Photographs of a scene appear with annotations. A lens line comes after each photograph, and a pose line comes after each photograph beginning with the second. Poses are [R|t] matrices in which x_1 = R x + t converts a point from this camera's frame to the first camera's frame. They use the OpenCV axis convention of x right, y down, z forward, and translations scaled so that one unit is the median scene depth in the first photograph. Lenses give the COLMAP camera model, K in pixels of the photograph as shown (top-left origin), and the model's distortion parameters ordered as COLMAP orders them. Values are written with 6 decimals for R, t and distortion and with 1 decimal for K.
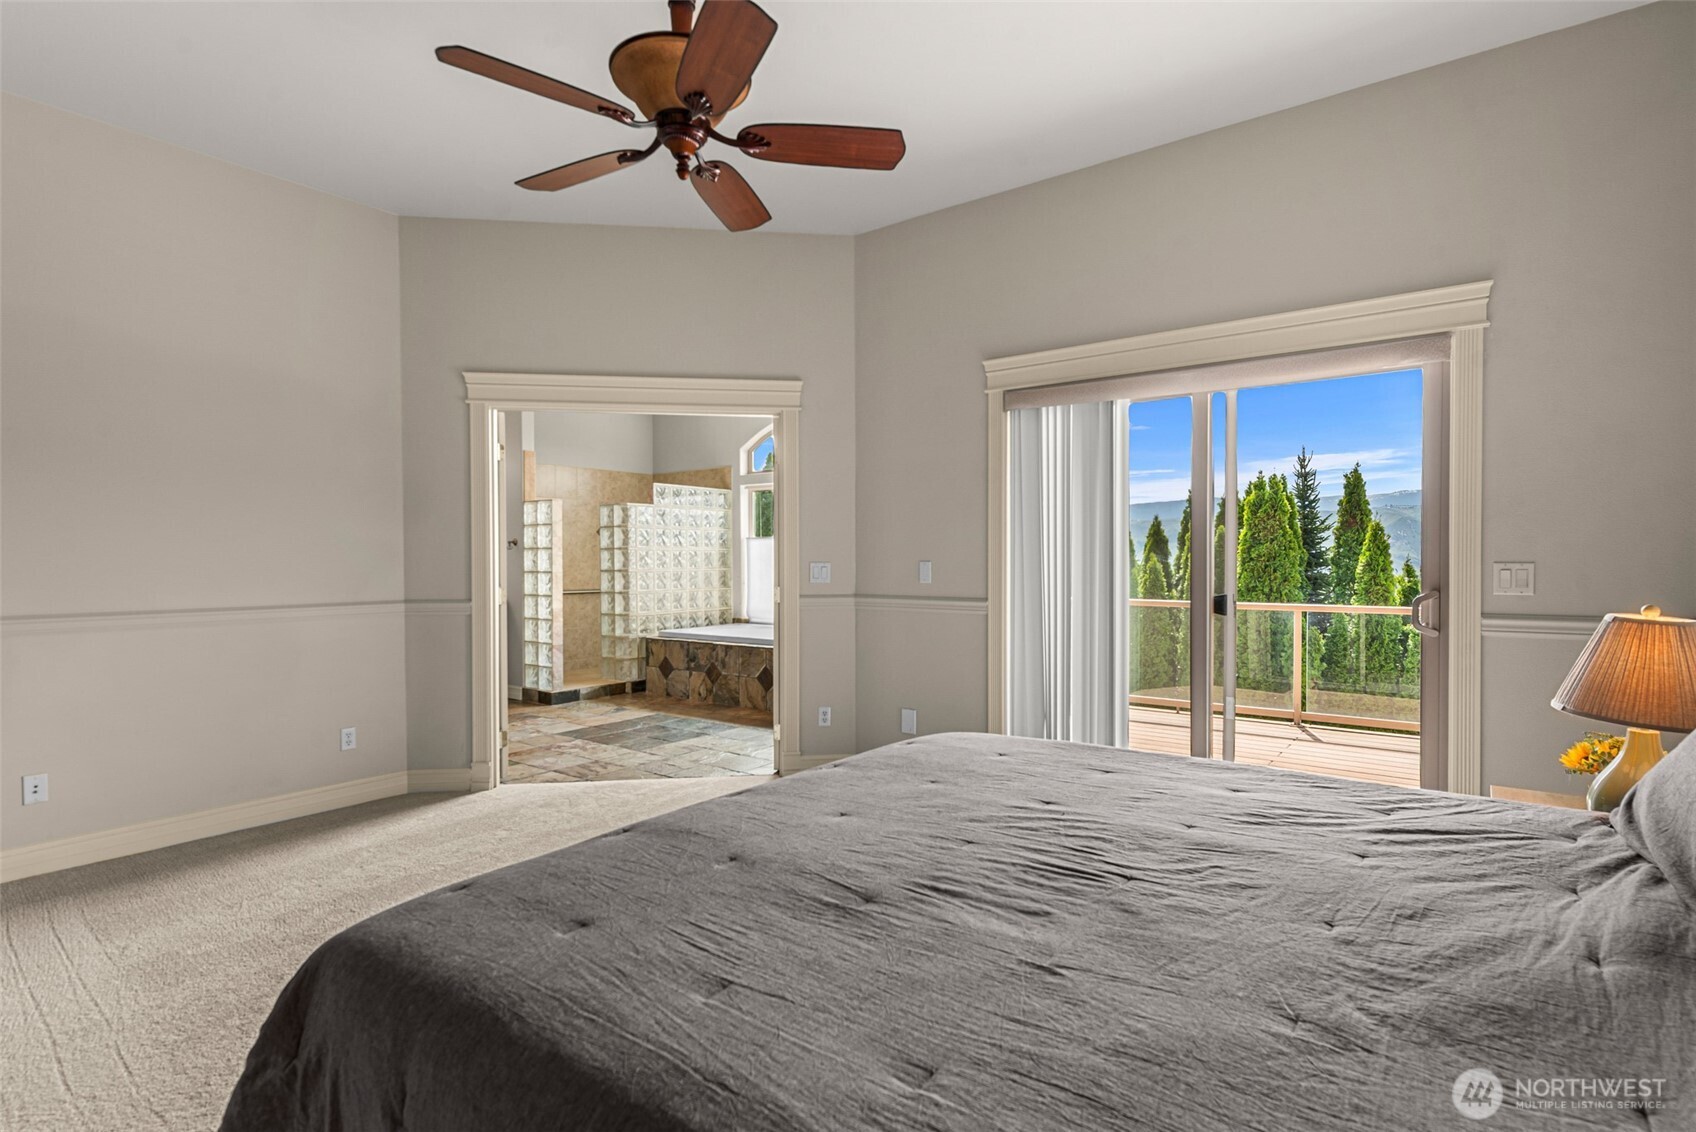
lens RADIAL K [[806.5, 0, 884.0], [0, 806.5, 573.2], [0, 0, 1]] dist [0.024058, -0.000020]
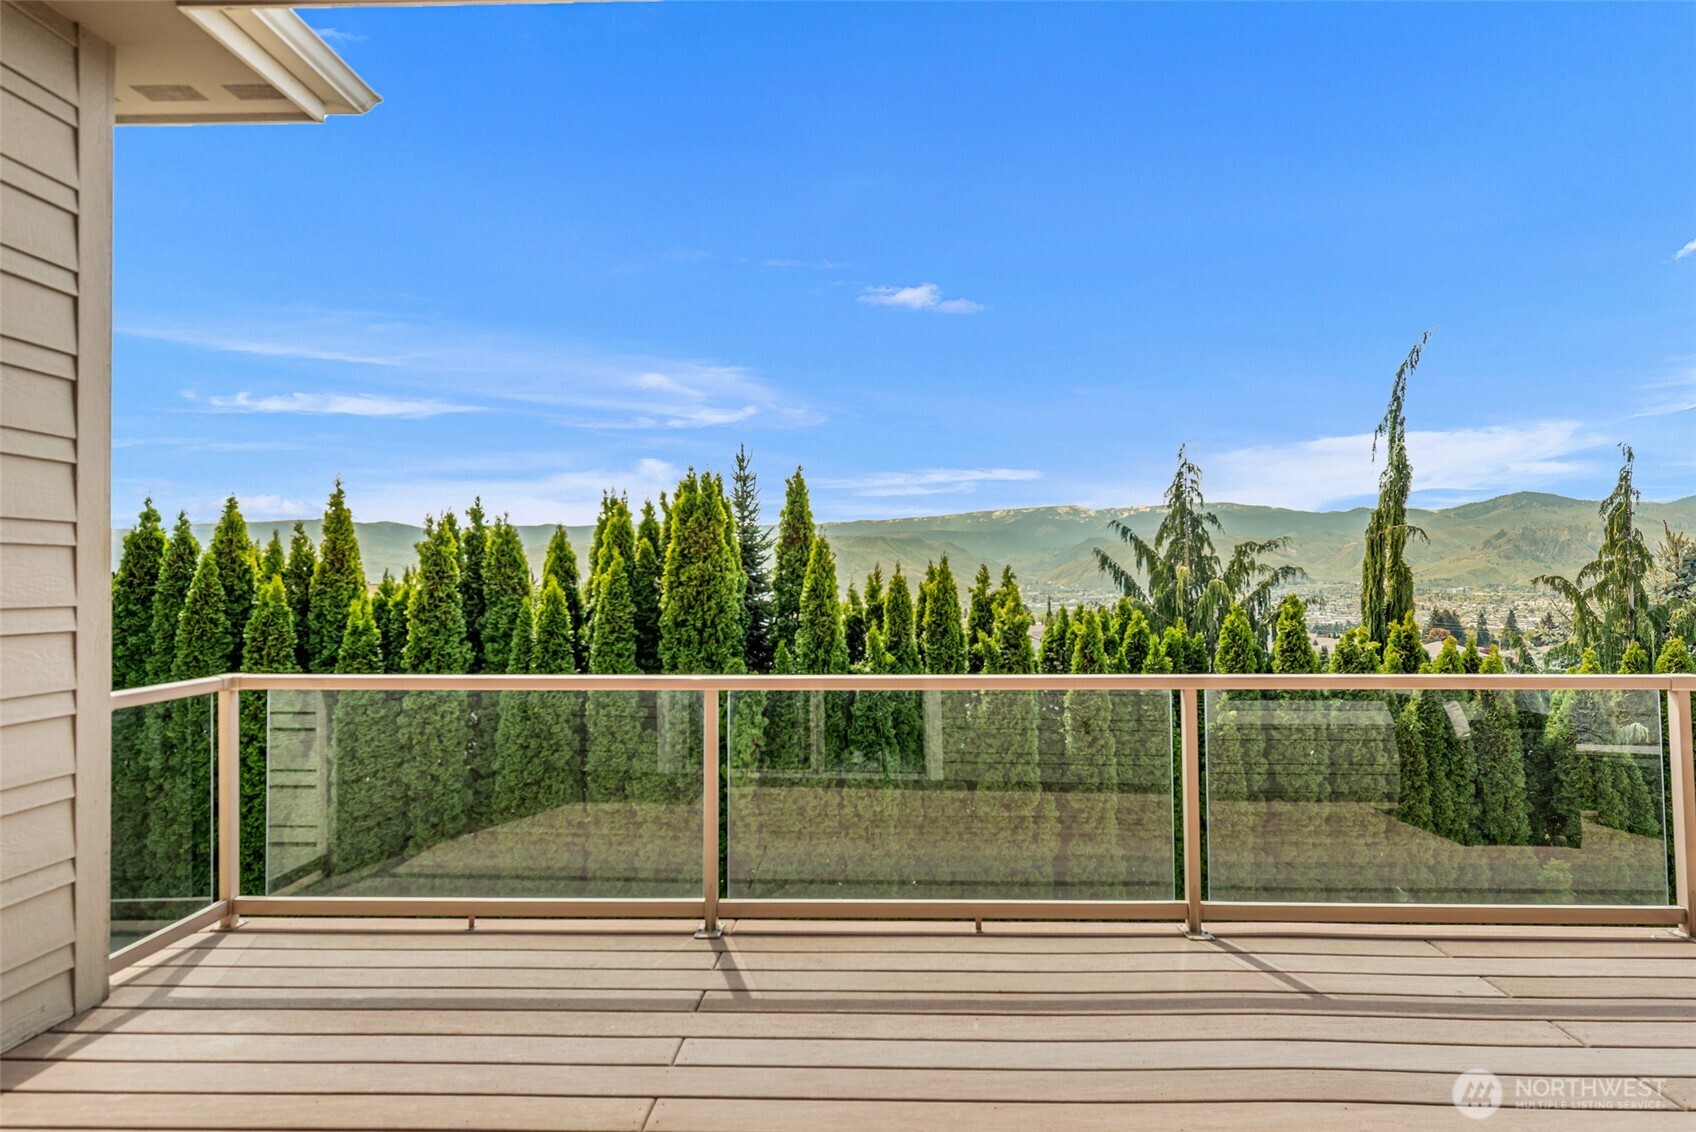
lens RADIAL K [[871.1, 0, 856.0], [0, 871.1, 571.4], [0, 0, 1]] dist [0.002834, 0.000197]
pose [[0.826542, 0.009927, 0.562788, 0.134841], [0.009264, 0.999469, -0.031236, -0.001600], [-0.562799, 0.031032, 0.826011, 0.244963]]
